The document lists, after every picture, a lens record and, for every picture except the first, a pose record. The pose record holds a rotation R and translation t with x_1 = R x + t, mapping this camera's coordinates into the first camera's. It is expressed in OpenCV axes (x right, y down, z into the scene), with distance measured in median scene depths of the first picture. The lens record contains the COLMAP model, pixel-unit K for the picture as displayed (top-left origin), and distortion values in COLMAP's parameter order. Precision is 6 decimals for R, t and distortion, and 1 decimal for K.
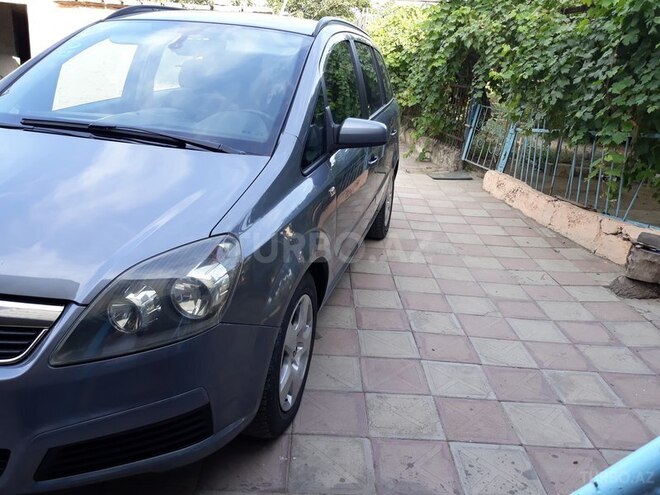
lens RADIAL K [[550.5, 0, 329.2], [0, 550.5, 245.5], [0, 0, 1]] dist [-0.018522, 0.018497]
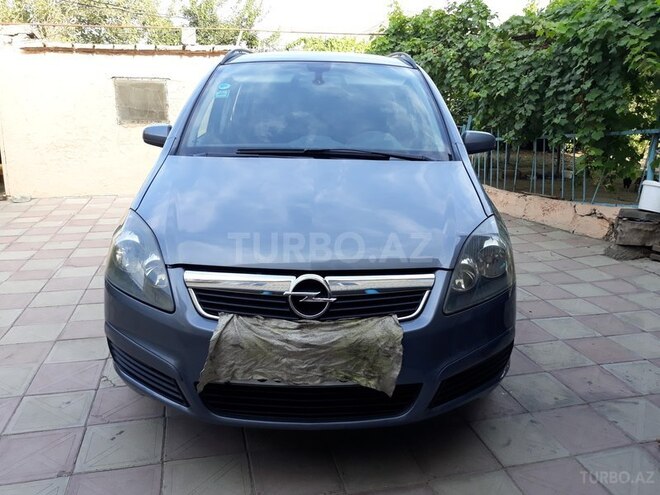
lens RADIAL K [[550.5, 0, 334.2], [0, 550.5, 247.2], [0, 0, 1]] dist [-0.018522, 0.018497]
pose [[0.969768, -0.117636, 0.213804, -0.327063], [0.127619, 0.991259, -0.033455, 0.020273], [-0.207999, 0.059729, 0.976304, -0.085623]]
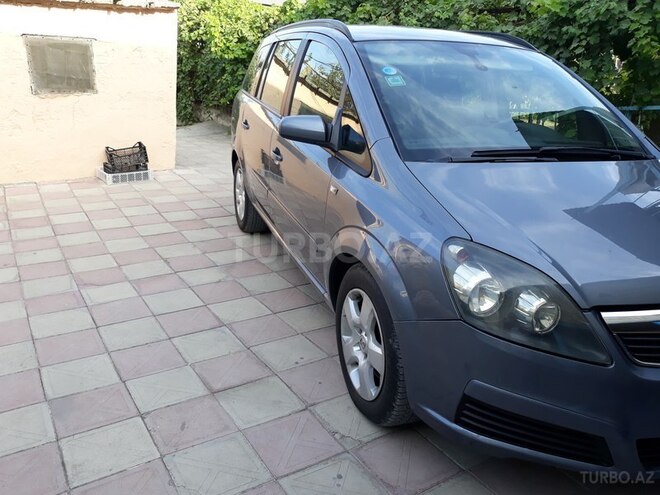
lens RADIAL K [[550.5, 0, 336.5], [0, 550.5, 244.0], [0, 0, 1]] dist [-0.018522, 0.018497]
pose [[0.844215, -0.206492, 0.494634, -0.681224], [0.191091, 0.978125, 0.082188, -0.102065], [-0.500785, 0.025135, 0.865206, 0.137398]]
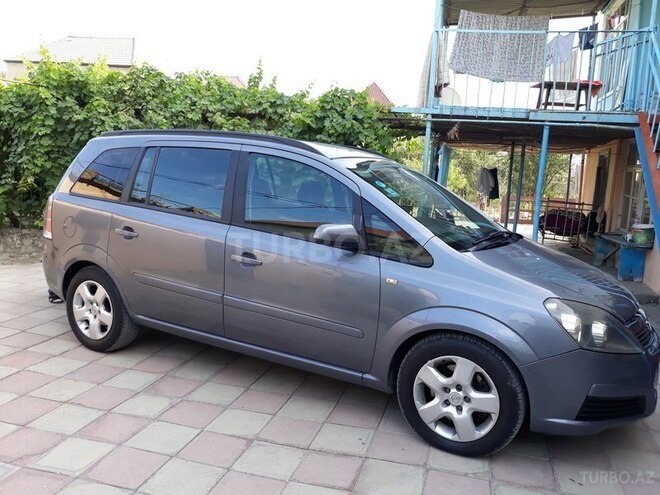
lens RADIAL K [[550.5, 0, 332.3], [0, 550.5, 249.6], [0, 0, 1]] dist [-0.018522, 0.018497]
pose [[0.273201, -0.209256, 0.938921, -1.059990], [0.269131, 0.953702, 0.134240, -0.269211], [-0.923542, 0.216018, 0.316870, 0.473059]]
